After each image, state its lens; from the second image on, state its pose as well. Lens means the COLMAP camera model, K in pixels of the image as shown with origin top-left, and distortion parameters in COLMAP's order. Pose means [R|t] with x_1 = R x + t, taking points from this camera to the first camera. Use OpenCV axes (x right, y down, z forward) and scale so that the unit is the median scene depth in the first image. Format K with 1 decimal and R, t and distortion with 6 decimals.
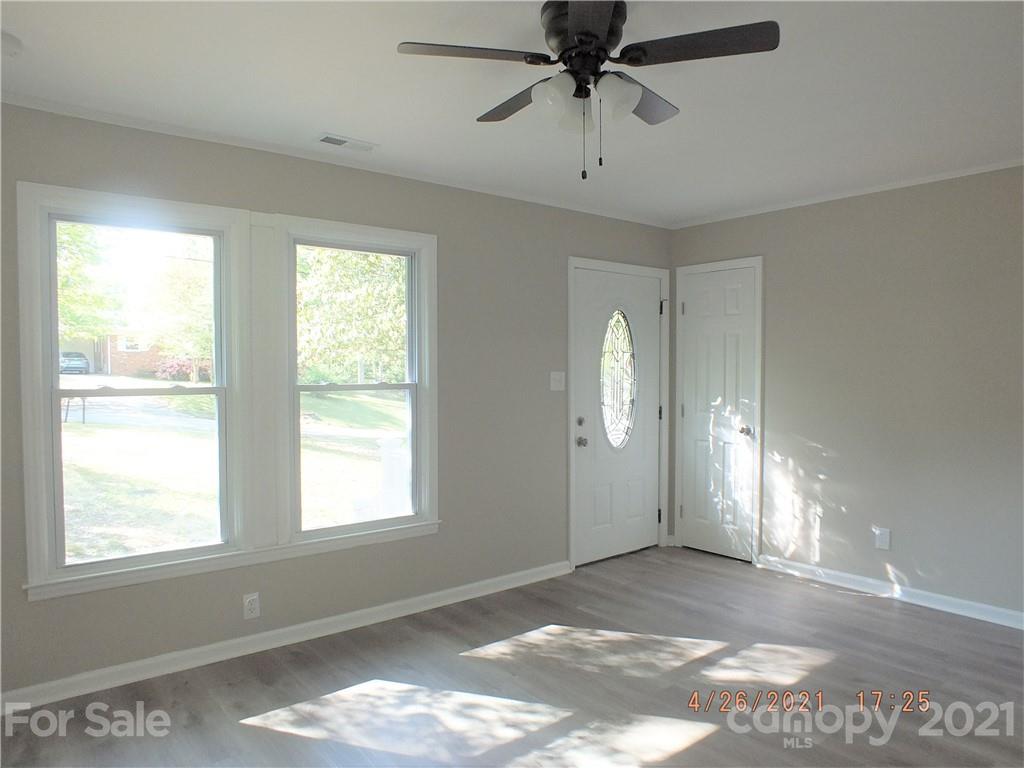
lens RADIAL K [[709.8, 0, 512.0], [0, 709.8, 384.0], [0, 0, 1]] dist [-0.047663, 0.000519]
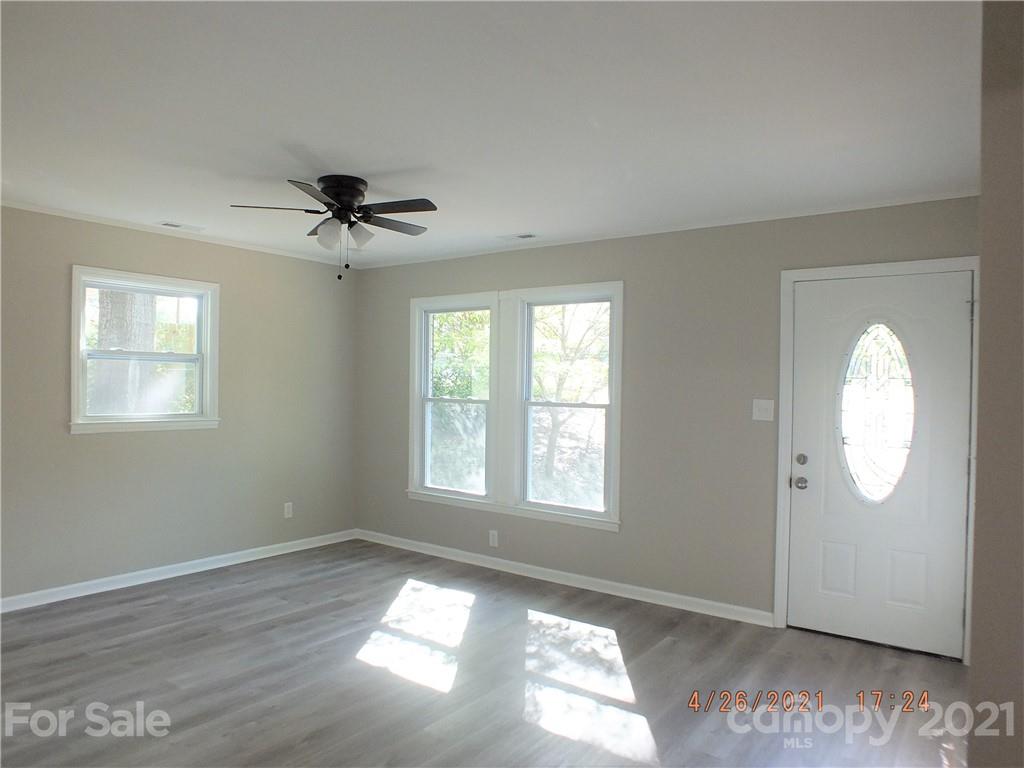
lens RADIAL K [[709.8, 0, 512.0], [0, 709.8, 384.0], [0, 0, 1]] dist [-0.047663, 0.000519]
pose [[0.228546, 0.001856, -0.973531, 1.053950], [-0.043266, 0.999029, -0.008253, -0.019152], [0.972571, 0.044007, 0.228405, 0.578620]]
